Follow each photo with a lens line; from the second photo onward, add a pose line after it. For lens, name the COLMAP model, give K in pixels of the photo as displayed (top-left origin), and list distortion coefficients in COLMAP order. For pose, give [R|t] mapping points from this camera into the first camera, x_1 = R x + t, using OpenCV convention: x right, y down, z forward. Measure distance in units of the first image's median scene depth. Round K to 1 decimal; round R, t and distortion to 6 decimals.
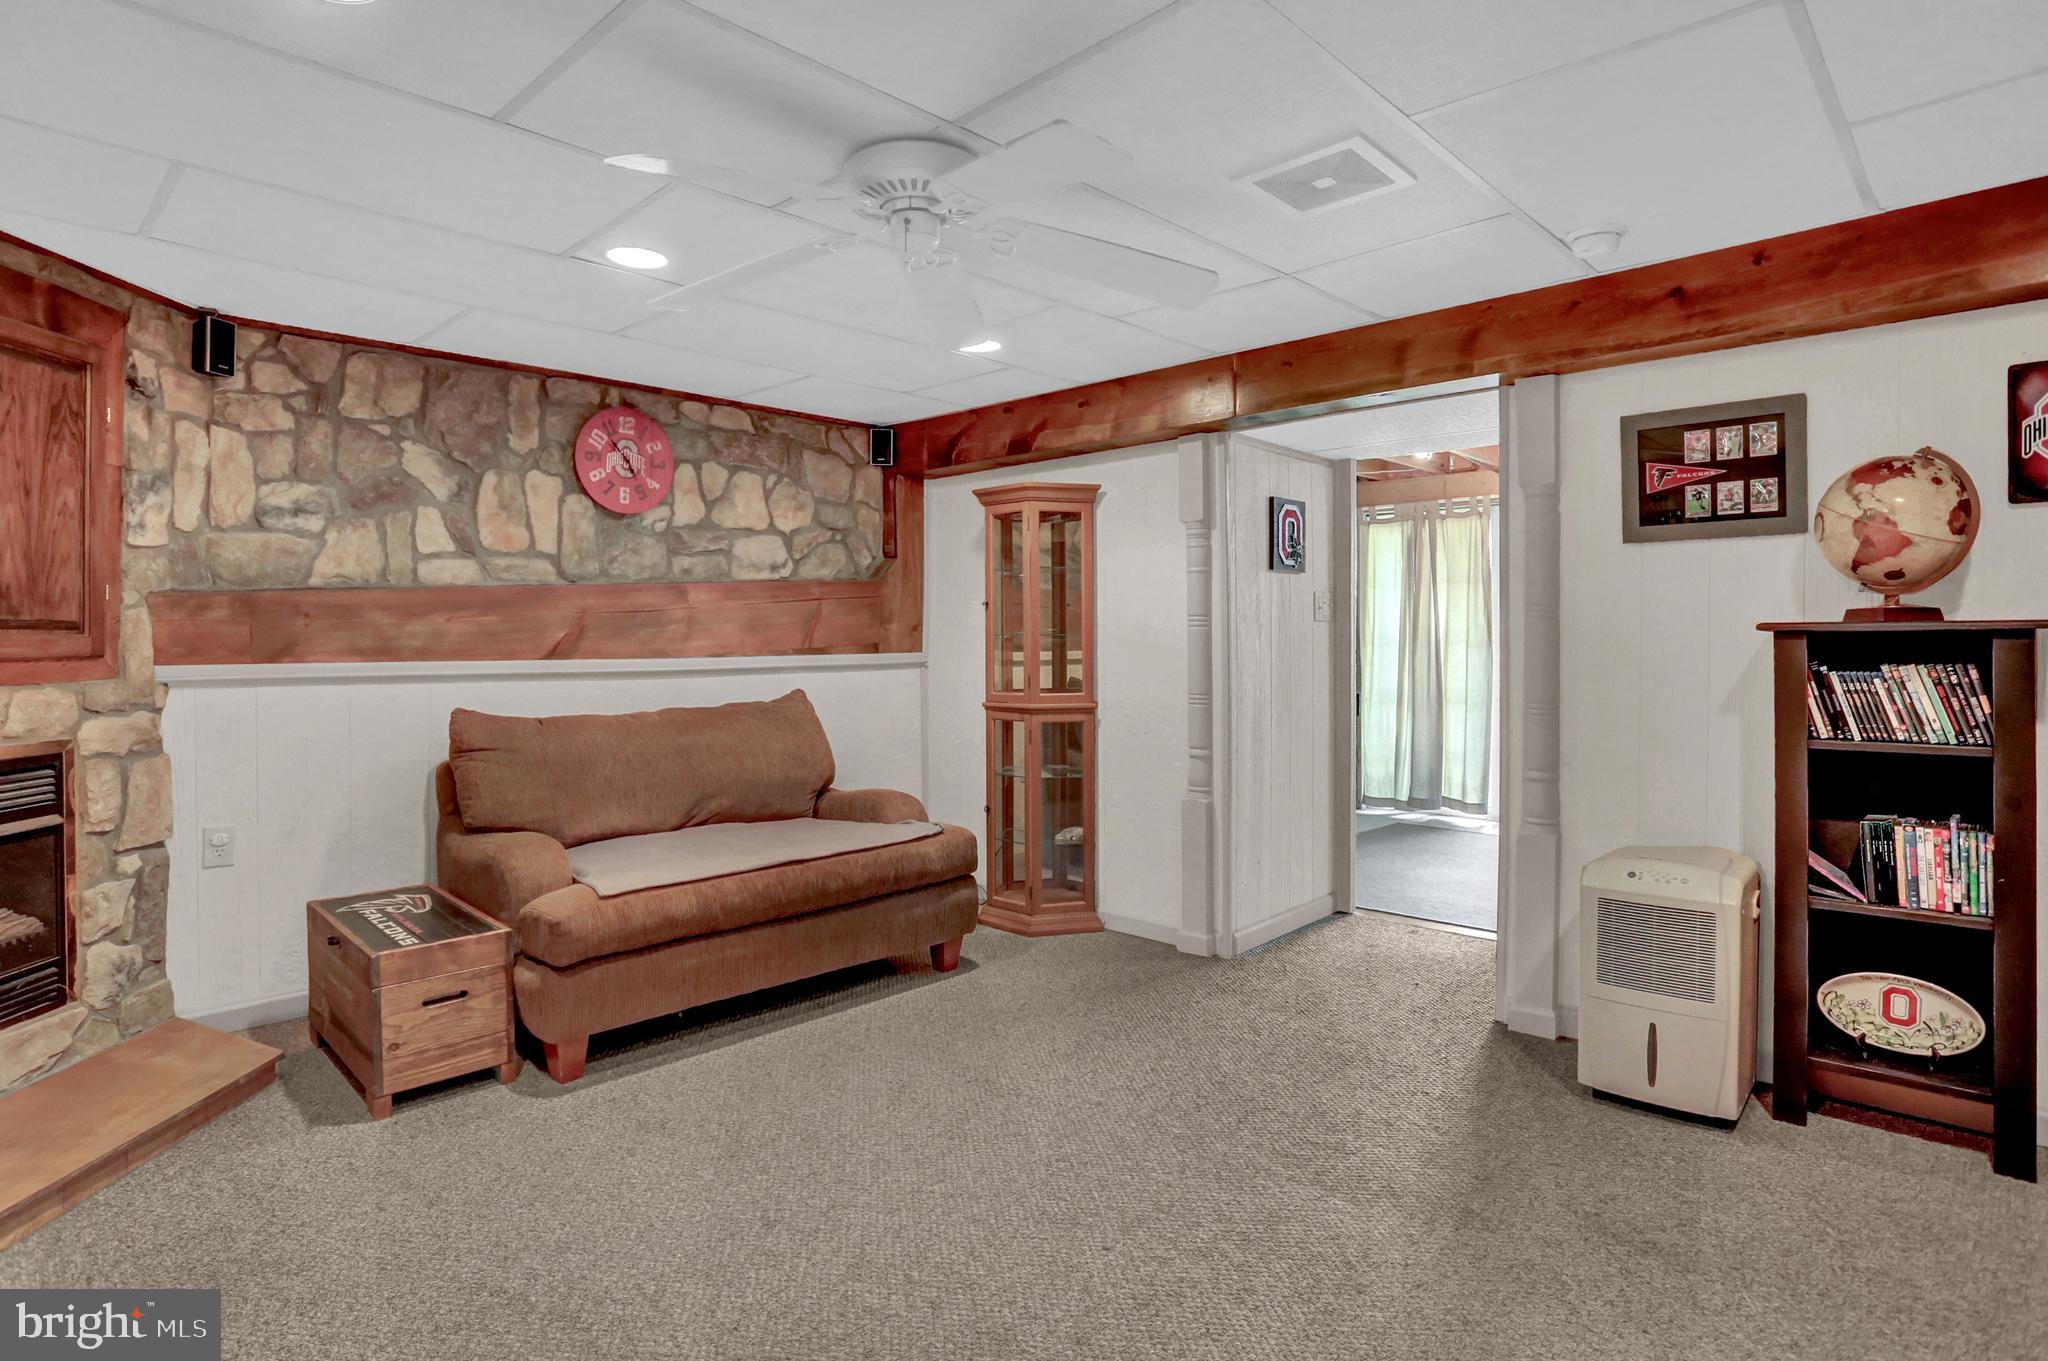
lens RADIAL K [[1033.1, 0, 991.8], [0, 1033.1, 651.6], [0, 0, 1]] dist [-0.063716, 0.027258]
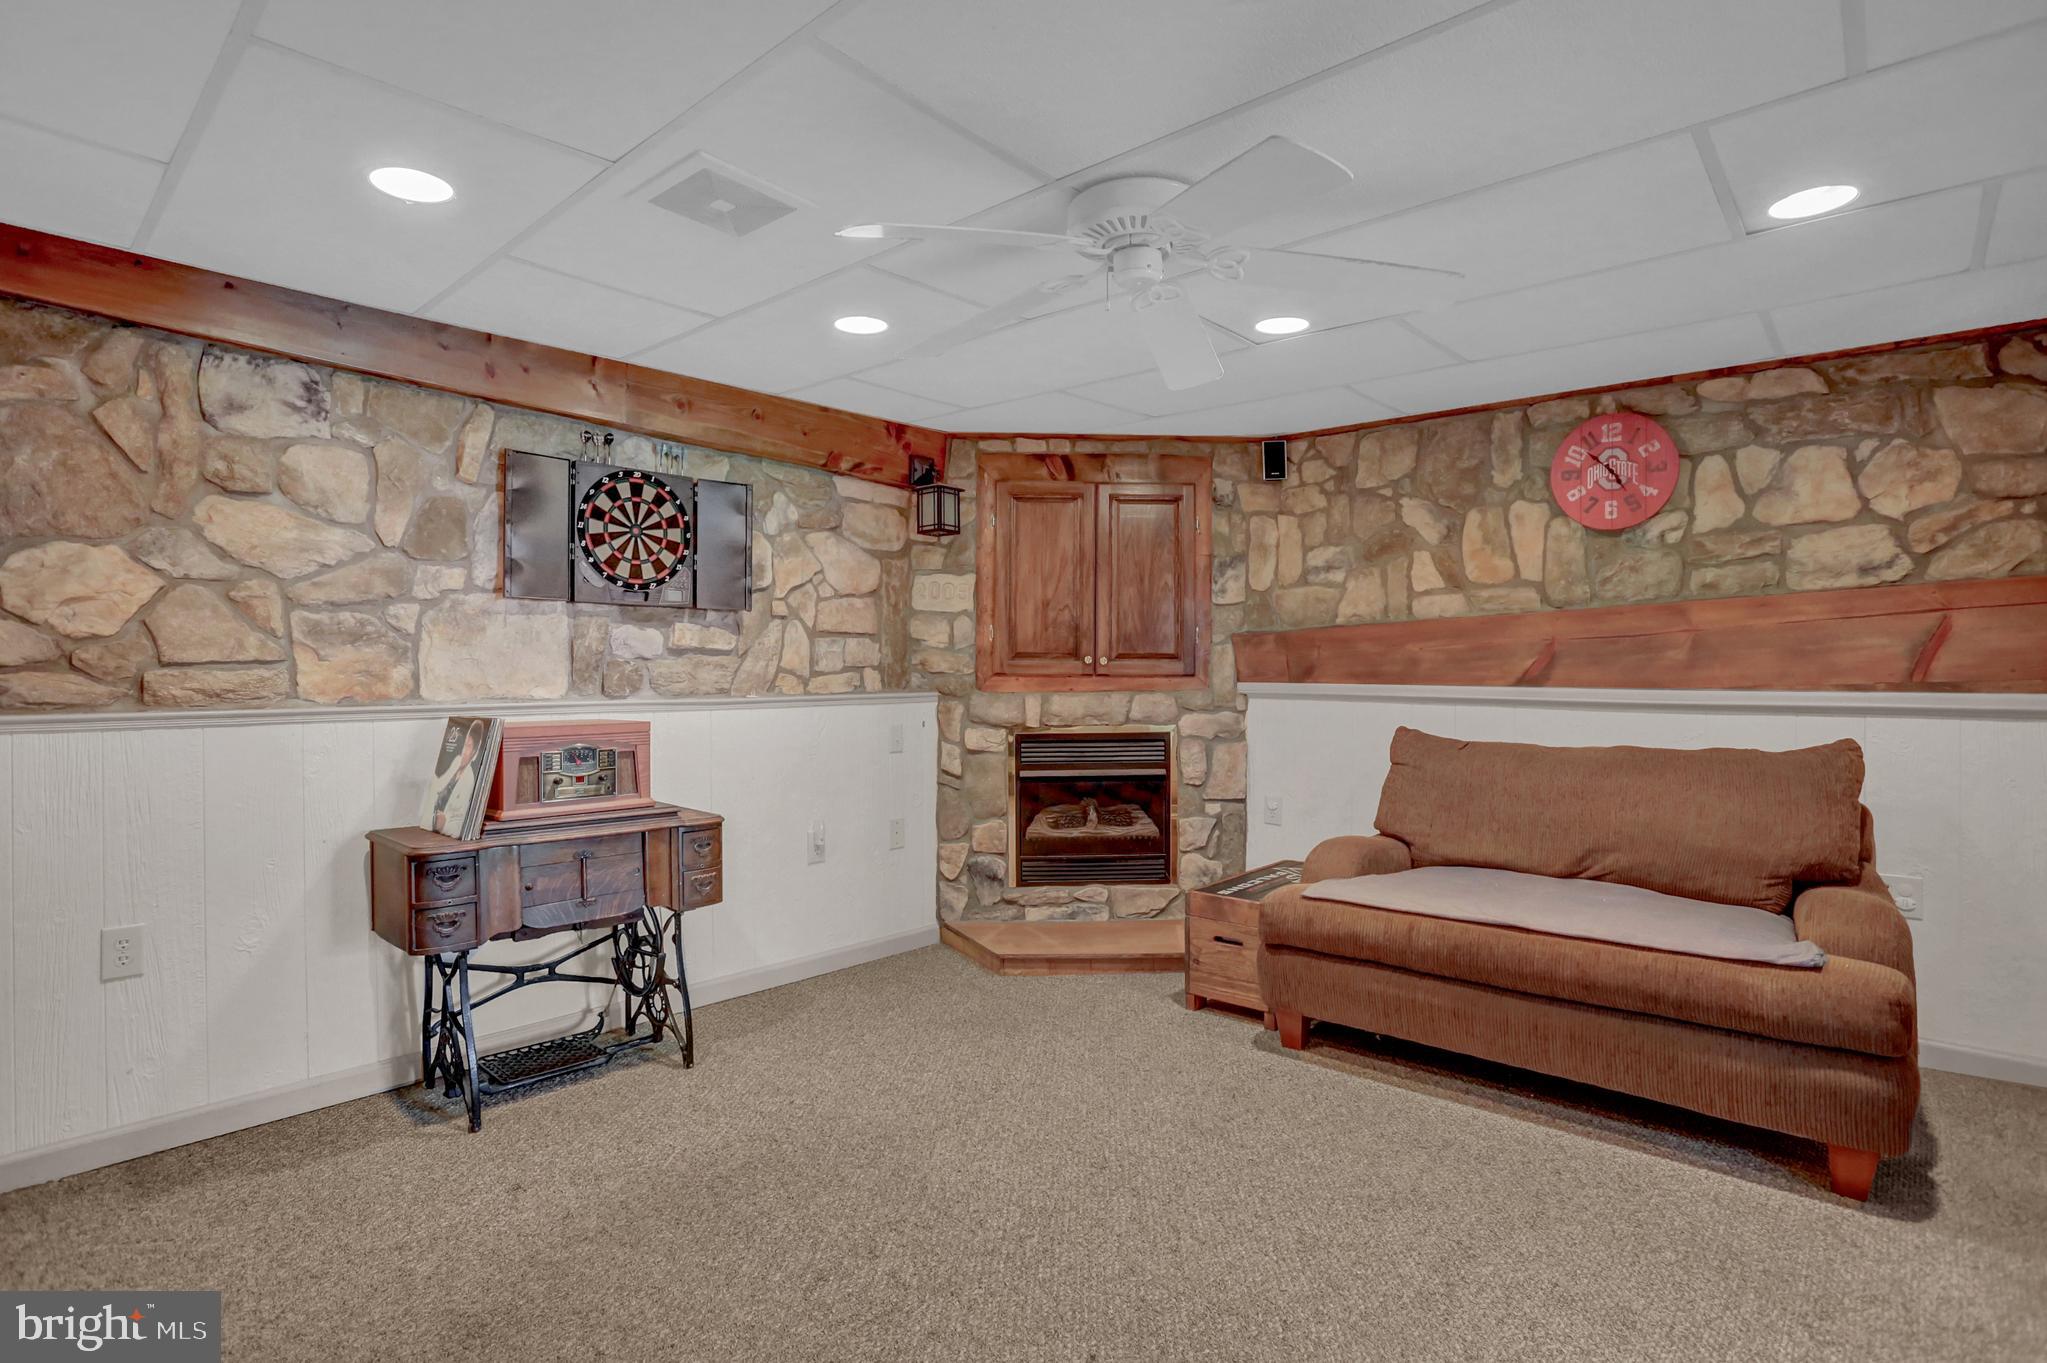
lens RADIAL K [[982.5, 0, 1024.1], [0, 982.5, 664.2], [0, 0, 1]] dist [-0.053536, 0.023118]
pose [[0.094003, 0.005012, -0.995559, 0.486597], [-0.014614, 0.999887, 0.003654, -0.011101], [0.995465, 0.014205, 0.094066, 0.431917]]
